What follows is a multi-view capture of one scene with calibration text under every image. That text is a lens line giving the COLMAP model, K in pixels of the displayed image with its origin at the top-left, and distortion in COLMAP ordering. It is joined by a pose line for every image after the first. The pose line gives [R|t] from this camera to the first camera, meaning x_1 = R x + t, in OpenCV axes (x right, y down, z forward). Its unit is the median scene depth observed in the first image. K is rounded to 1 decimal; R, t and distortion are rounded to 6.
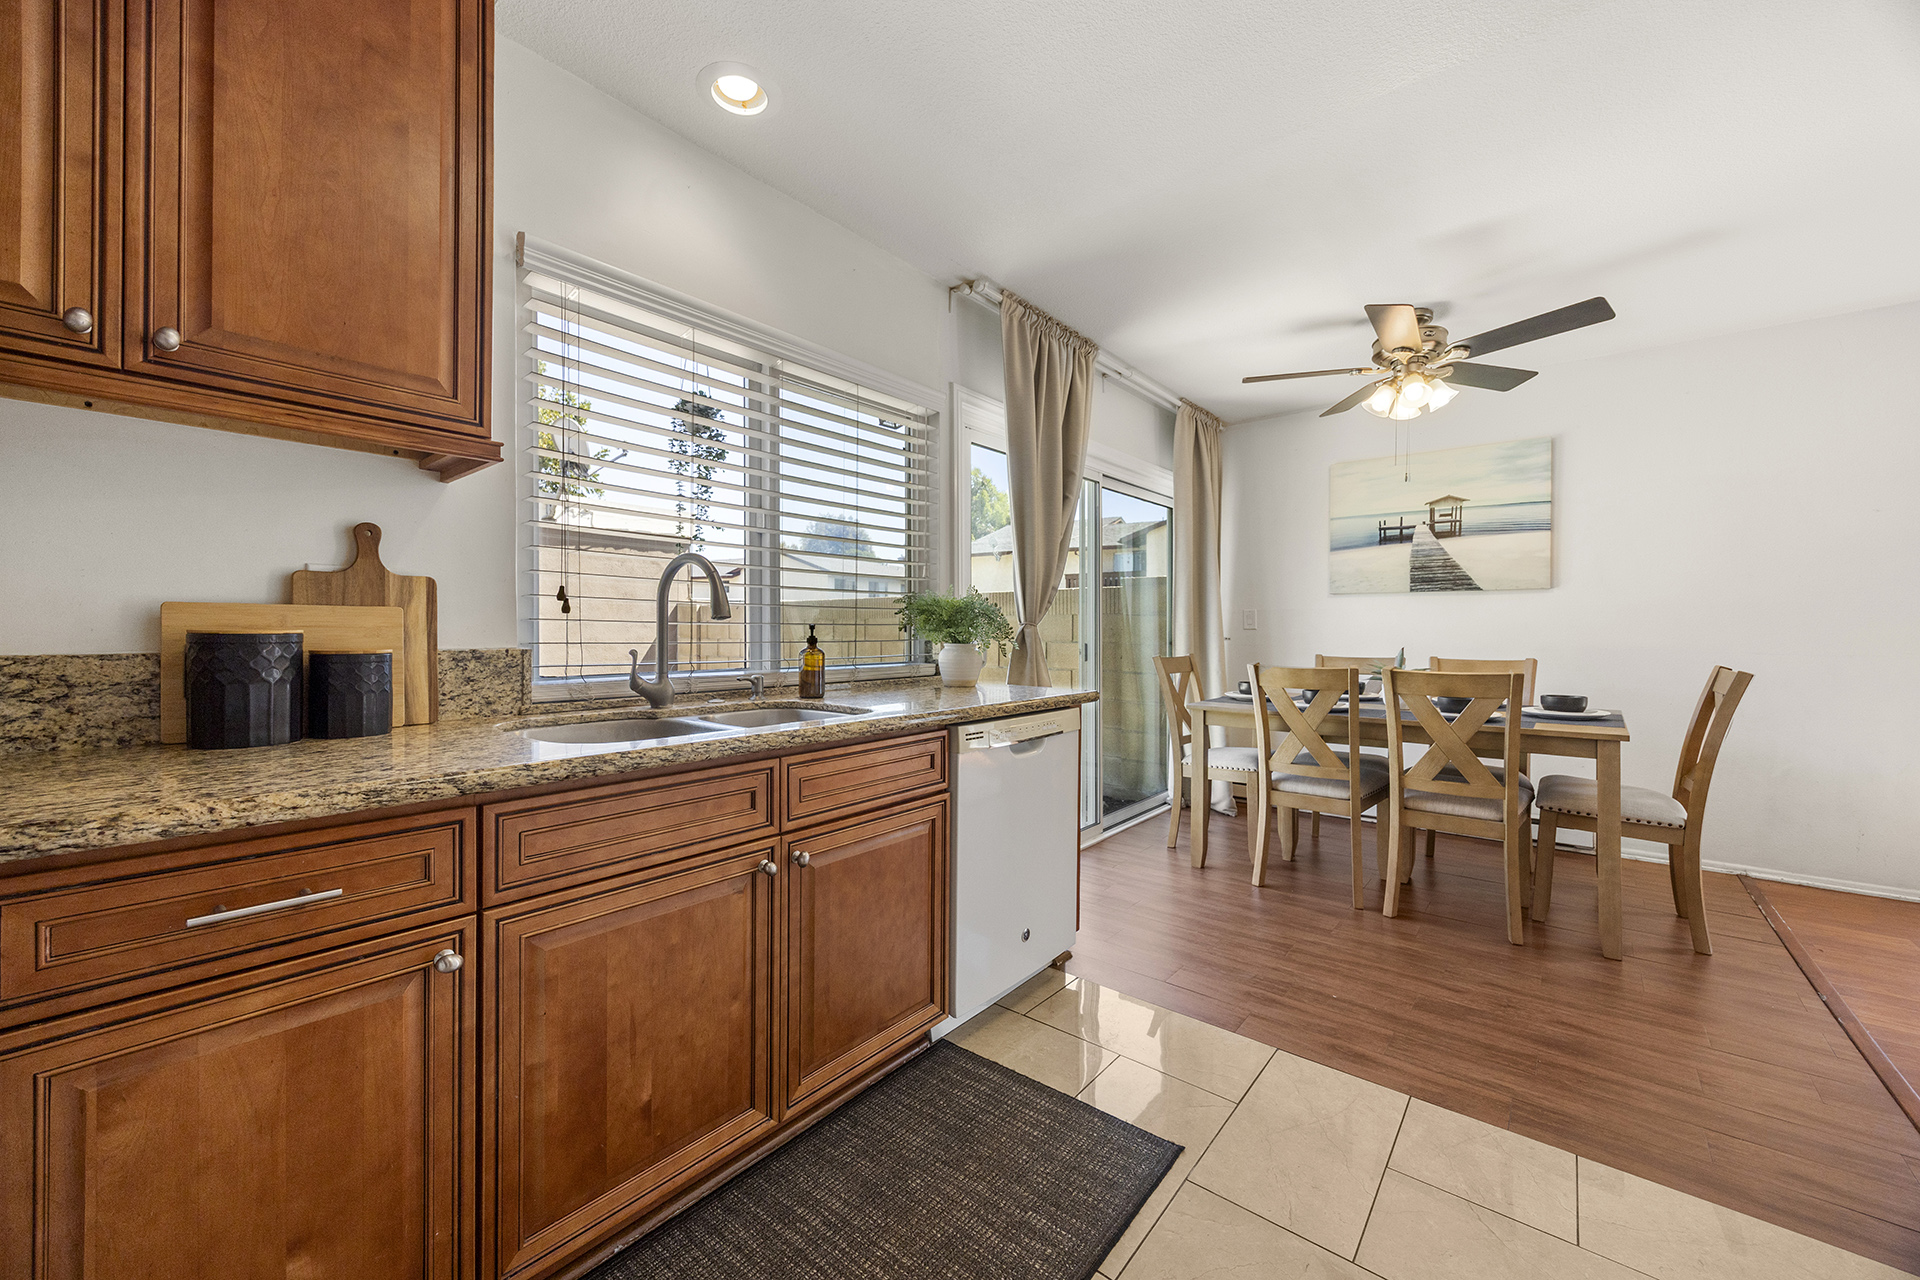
lens RADIAL K [[733.2, 0, 962.2], [0, 733.2, 634.5], [0, 0, 1]] dist [-0.001863, -0.000230]
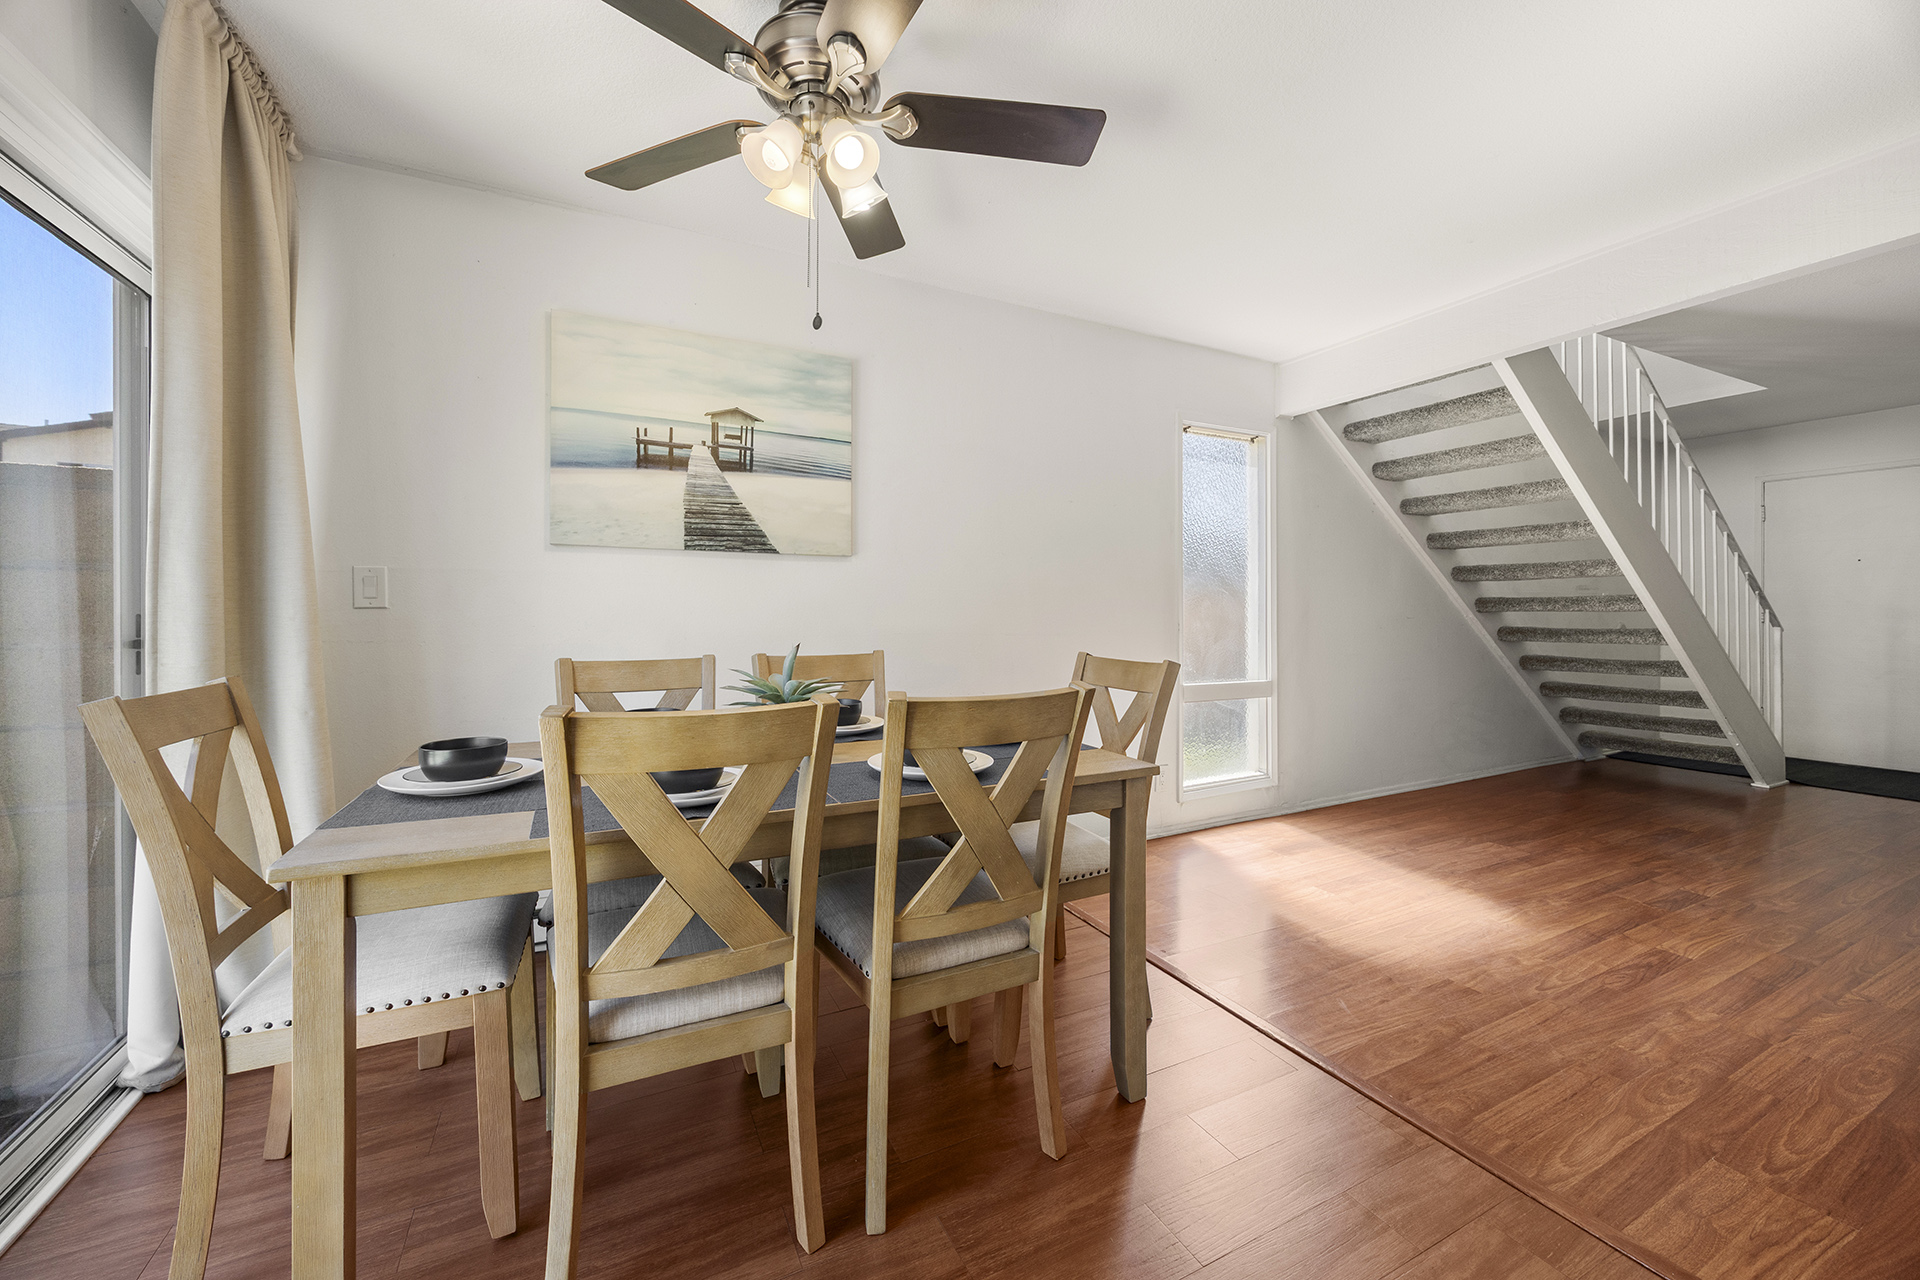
lens RADIAL K [[741.9, 0, 959.0], [0, 741.9, 611.9], [0, 0, 1]] dist [-0.001506, -0.000353]
pose [[0.397817, -0.003386, 0.917459, 0.133382], [0.004853, 0.999987, 0.001587, -0.004920], [-0.917452, 0.003821, 0.397828, 0.583664]]
